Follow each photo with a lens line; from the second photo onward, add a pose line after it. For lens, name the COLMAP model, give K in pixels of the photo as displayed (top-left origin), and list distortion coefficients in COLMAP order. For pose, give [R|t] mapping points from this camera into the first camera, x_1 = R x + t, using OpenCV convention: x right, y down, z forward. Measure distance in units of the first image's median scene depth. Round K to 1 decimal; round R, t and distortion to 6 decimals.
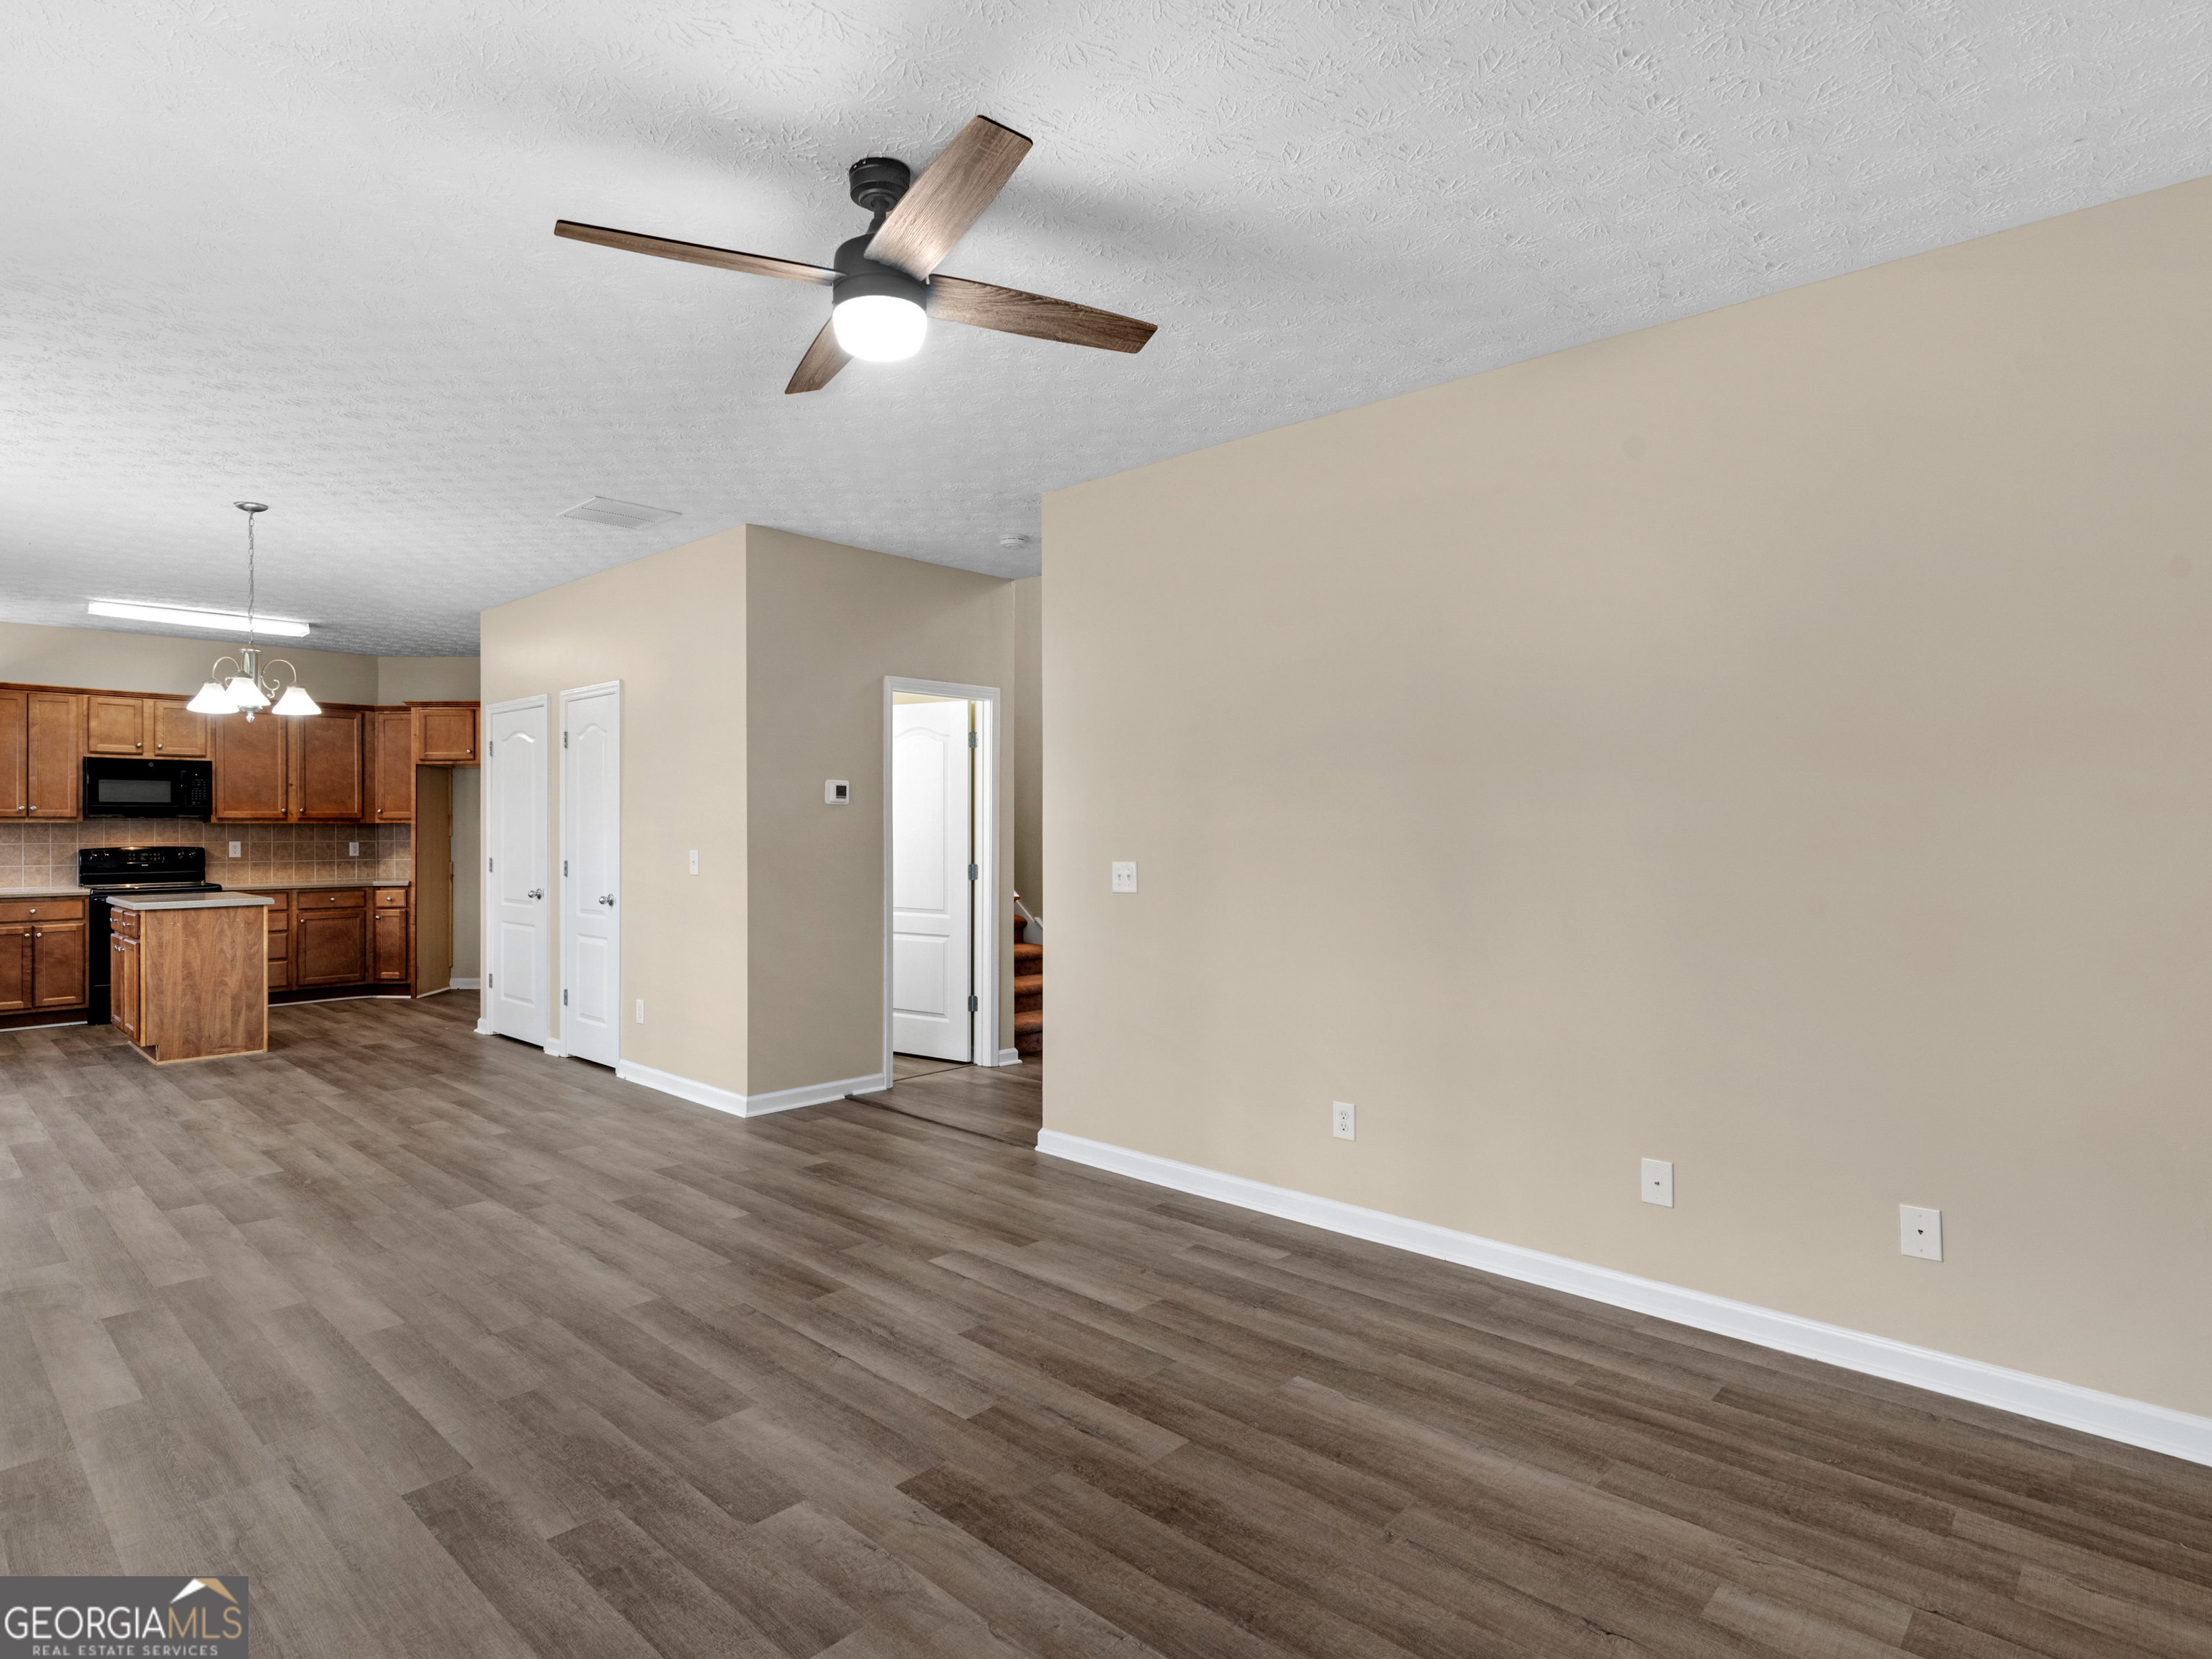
lens RADIAL K [[1234.9, 0, 1106.0], [0, 1234.9, 829.5], [0, 0, 1]] dist [-0.052606, 0.000357]
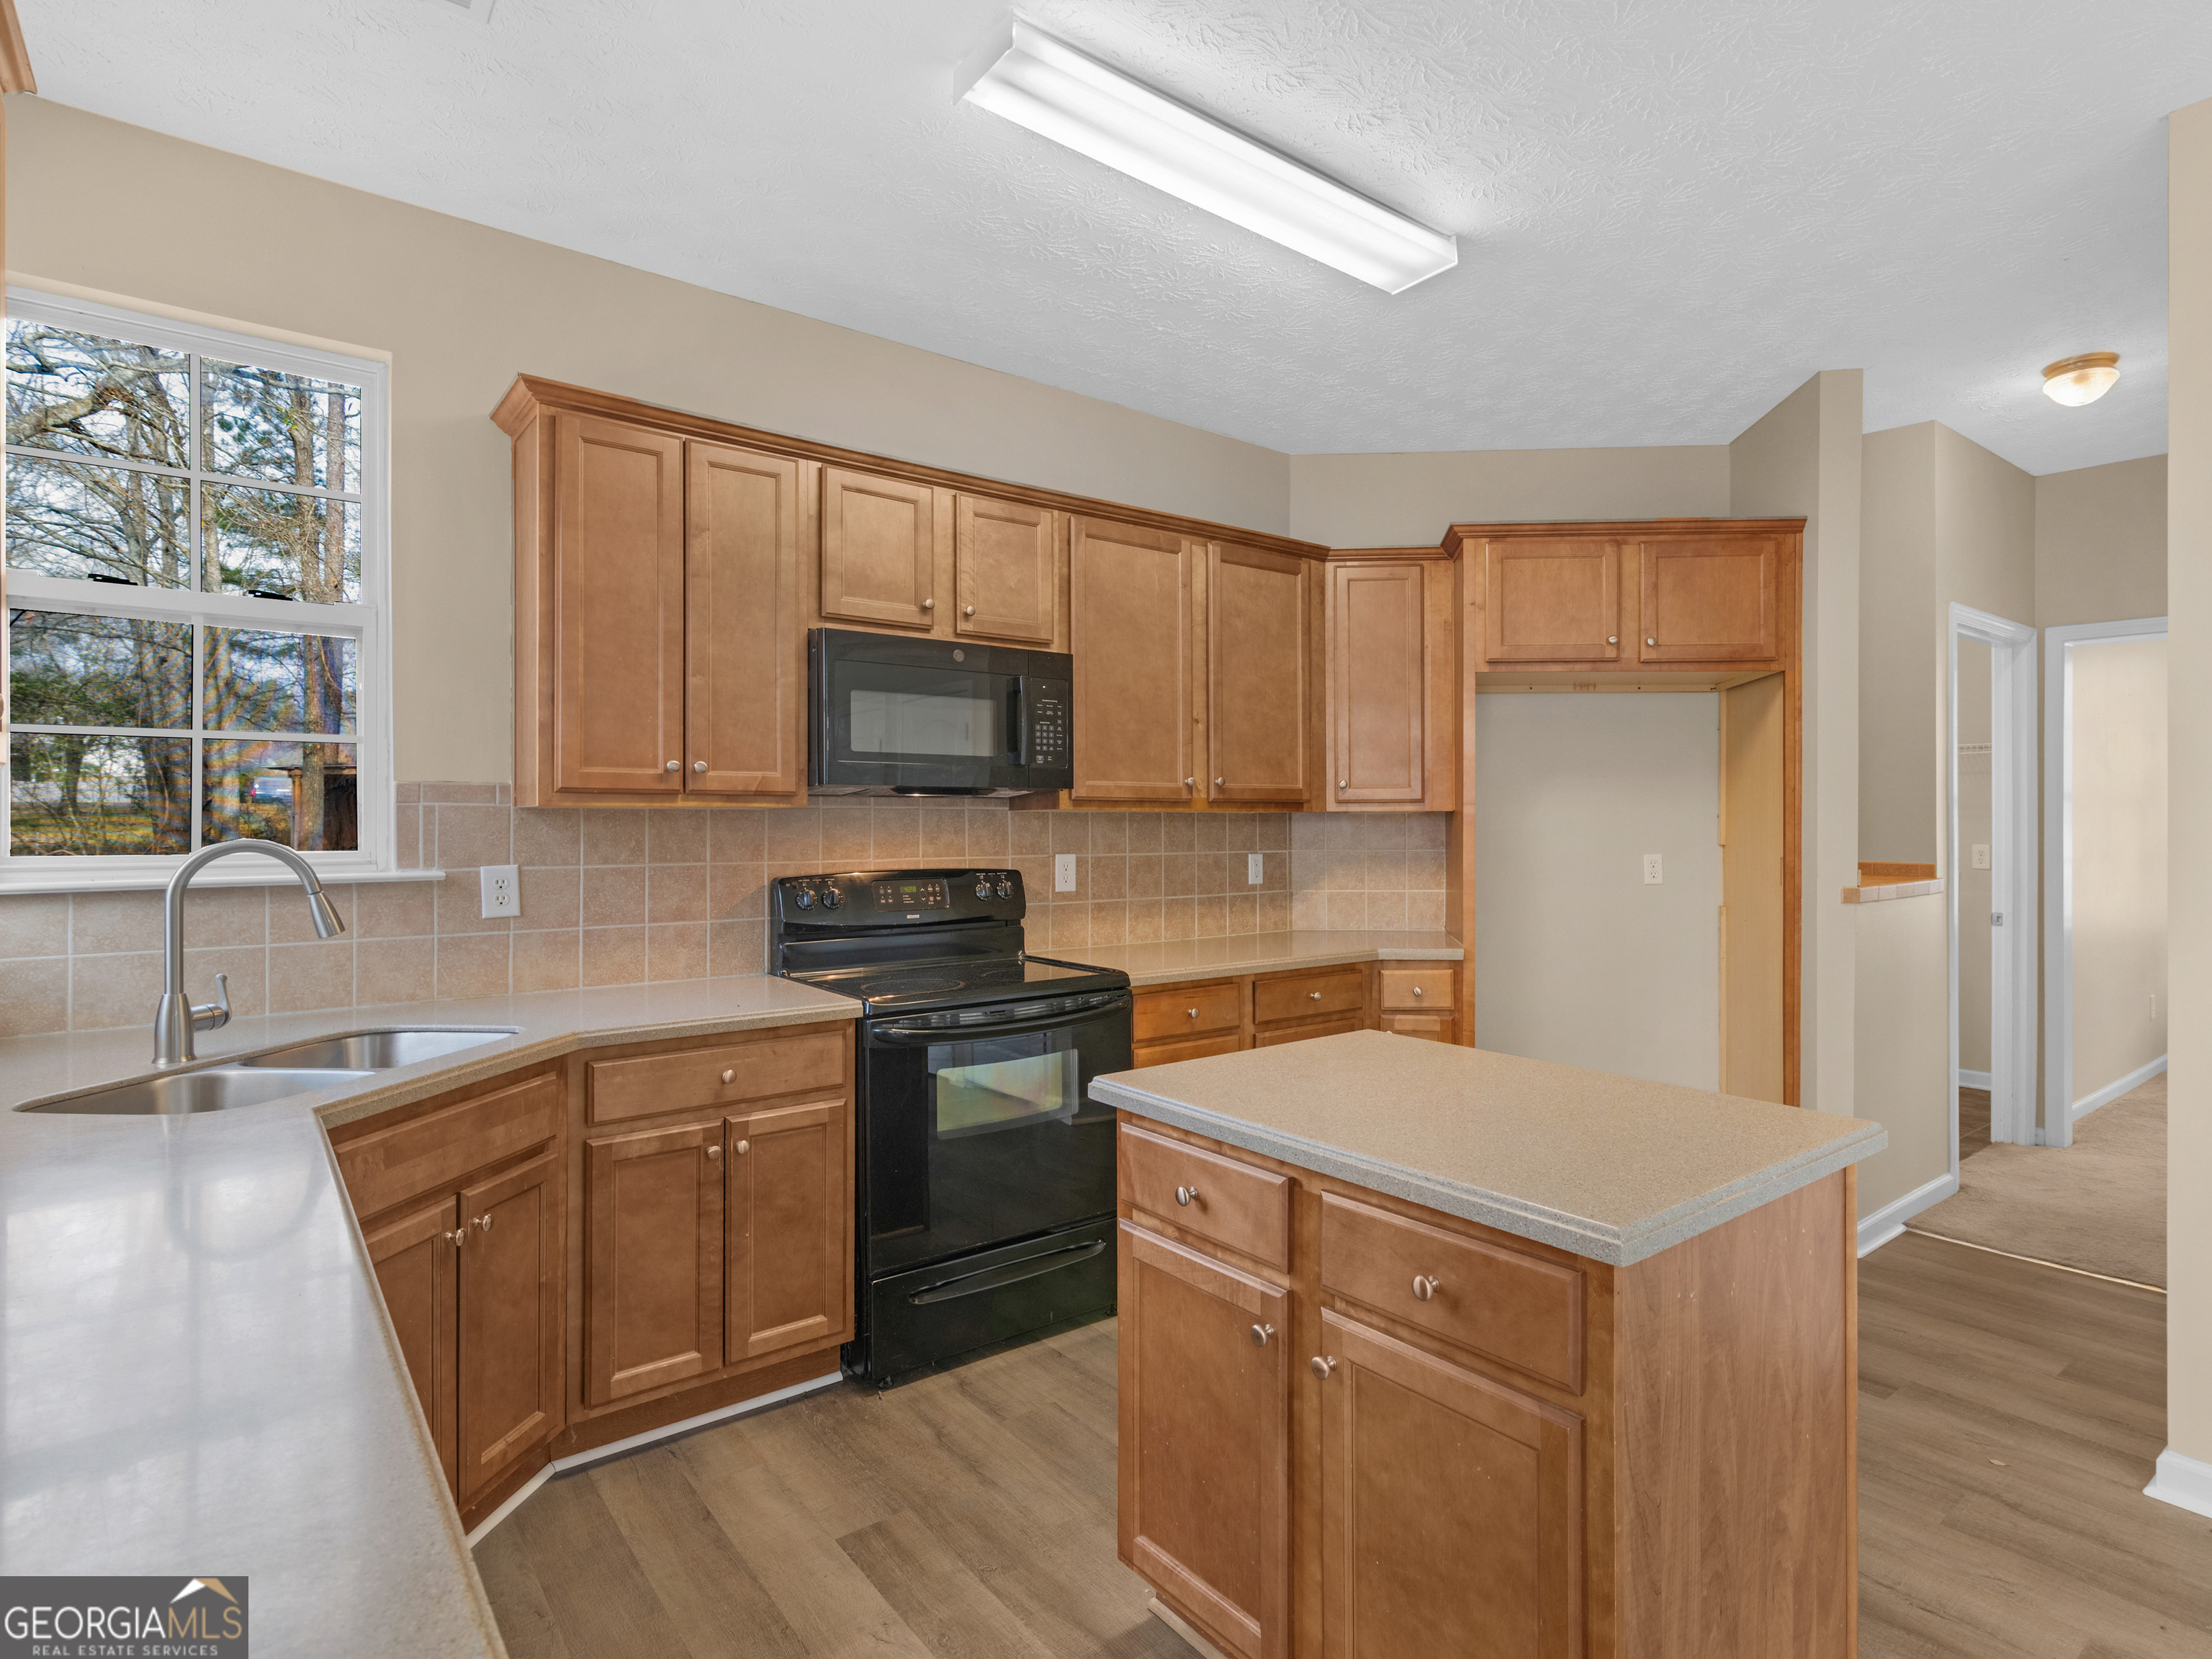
lens RADIAL K [[1144.5, 0, 1108.5], [0, 1144.5, 817.3], [0, 0, 1]] dist [0.000035, 0.000018]
pose [[0.988934, 0.000327, -0.148359, -0.702180], [-0.001102, 0.999986, -0.005139, -0.001001], [0.148355, 0.005246, 0.988920, 0.649818]]
